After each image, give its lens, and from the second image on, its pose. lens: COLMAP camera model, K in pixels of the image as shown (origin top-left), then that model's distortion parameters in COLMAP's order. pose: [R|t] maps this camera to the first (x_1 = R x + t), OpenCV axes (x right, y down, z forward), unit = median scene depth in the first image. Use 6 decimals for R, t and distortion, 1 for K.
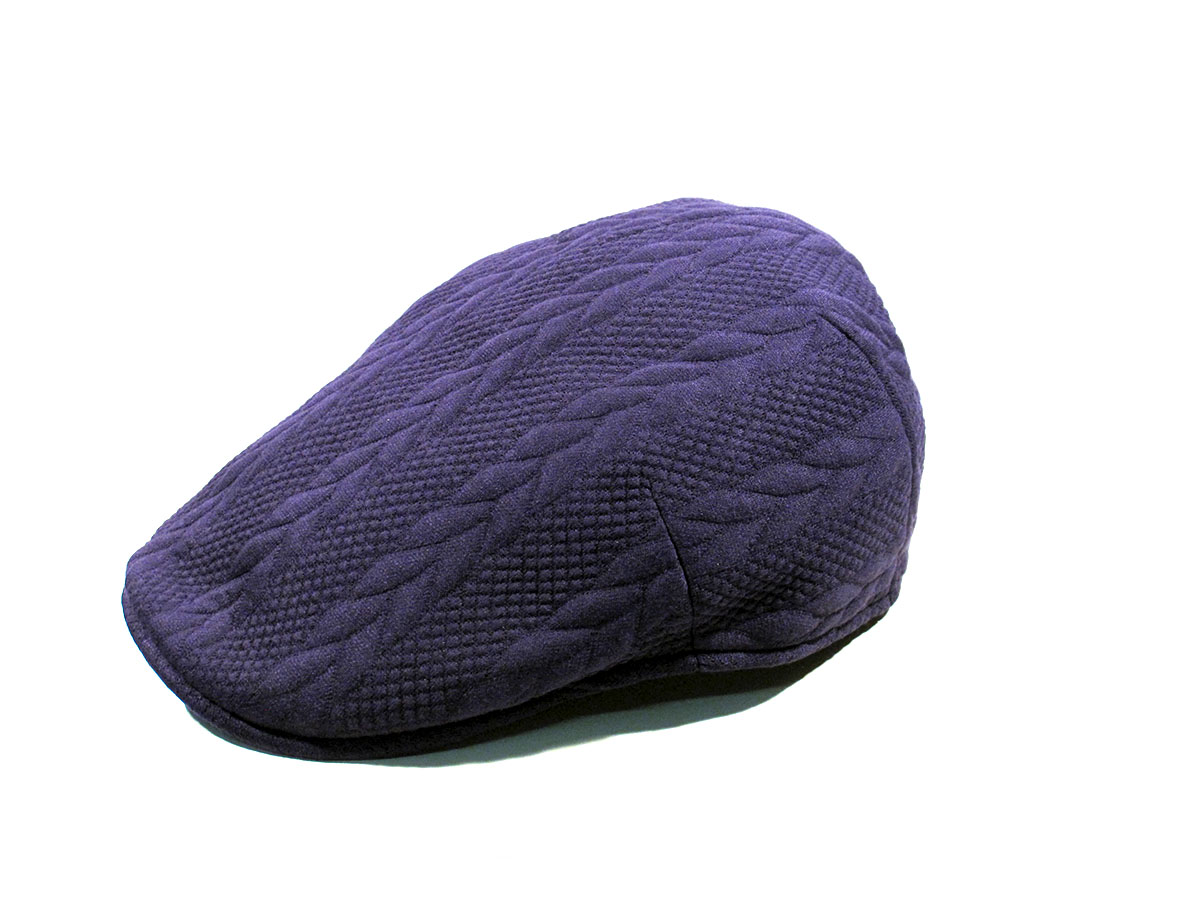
lens RADIAL K [[2494.9, 0, 600.0], [0, 2494.9, 450.0], [0, 0, 1]] dist [-0.044891, -0.189774]
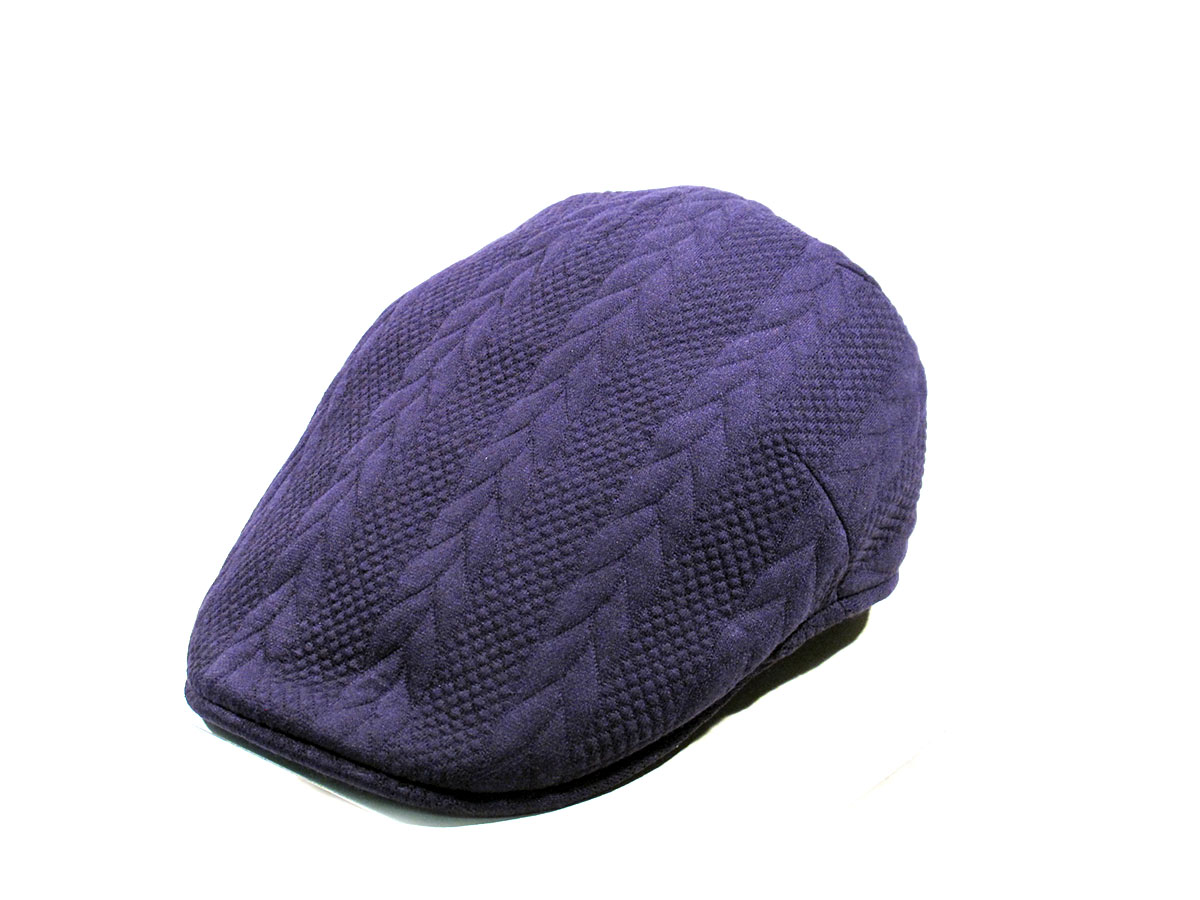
lens RADIAL K [[2494.9, 0, 600.0], [0, 2494.9, 450.0], [0, 0, 1]] dist [-0.044891, -0.189774]
pose [[0.844713, -0.226162, 0.485088, -0.530406], [0.237048, 0.970683, 0.039775, -0.044295], [-0.479862, 0.081391, 0.873560, 0.137570]]
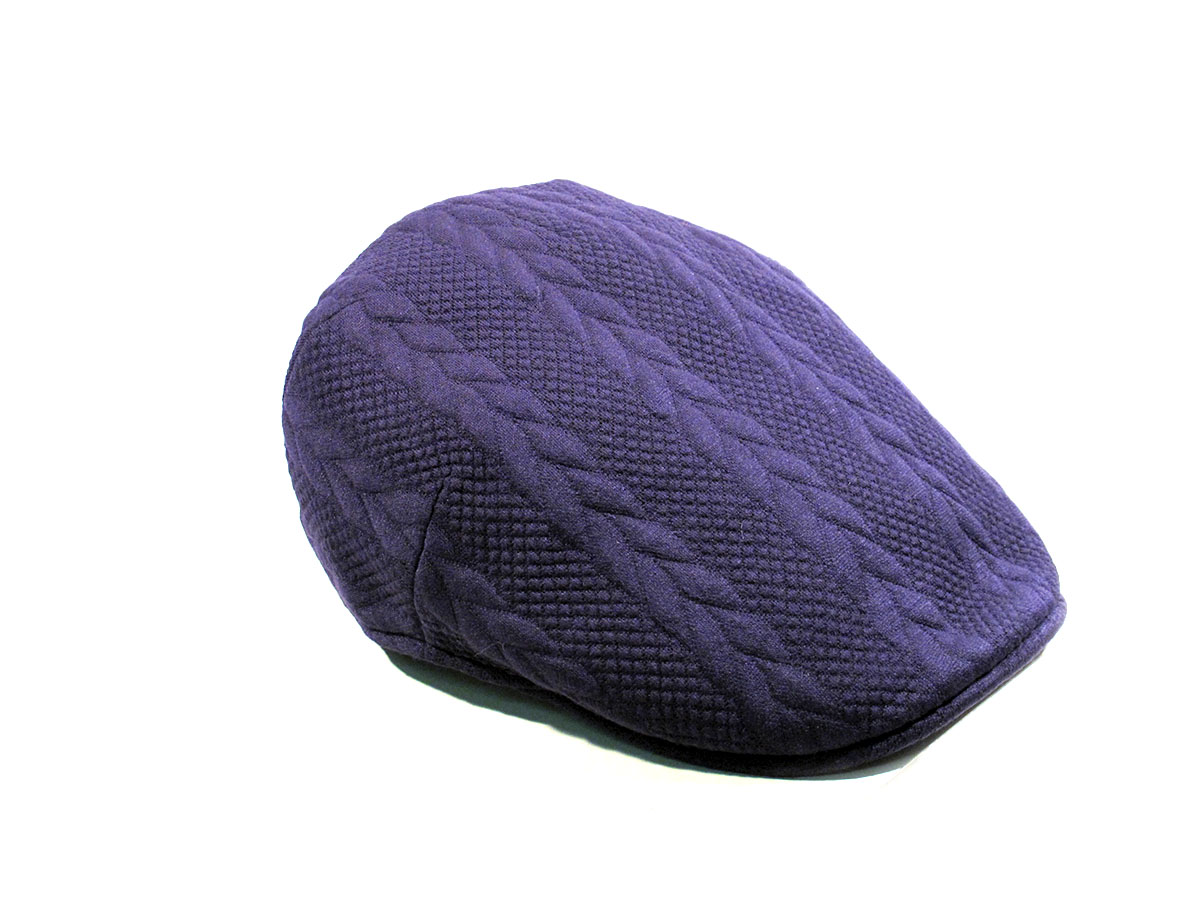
lens RADIAL K [[2494.9, 0, 600.0], [0, 2494.9, 450.0], [0, 0, 1]] dist [-0.044891, -0.189774]
pose [[-0.519050, -0.329145, 0.788829, -0.870339], [0.432153, 0.695181, 0.574427, -0.632943], [-0.737449, 0.639051, -0.218593, 1.340145]]
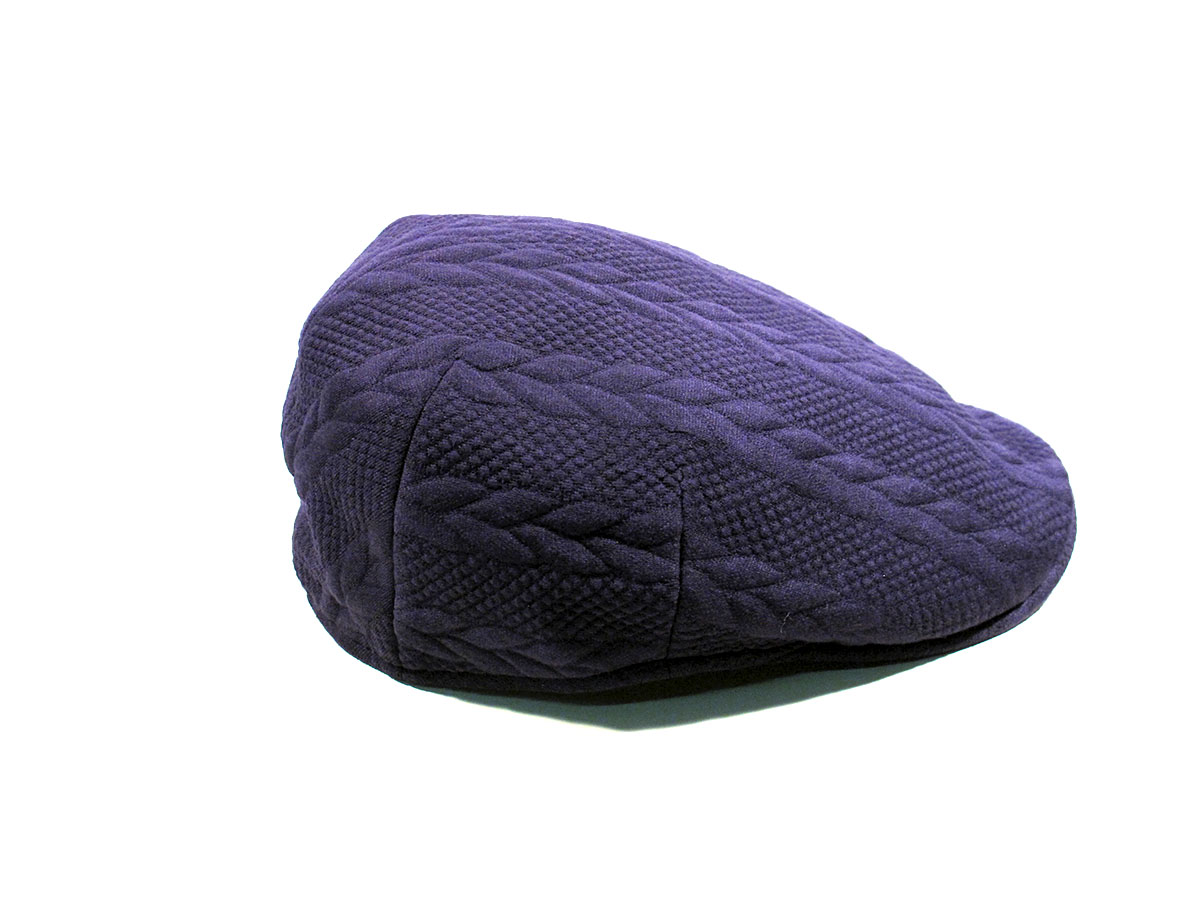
lens RADIAL K [[2494.9, 0, 600.0], [0, 2494.9, 450.0], [0, 0, 1]] dist [-0.044891, -0.189774]
pose [[-0.980192, -0.023141, 0.196691, -0.215840], [0.142872, 0.605152, 0.783185, -0.863535], [-0.137152, 0.795774, -0.589859, 1.751107]]
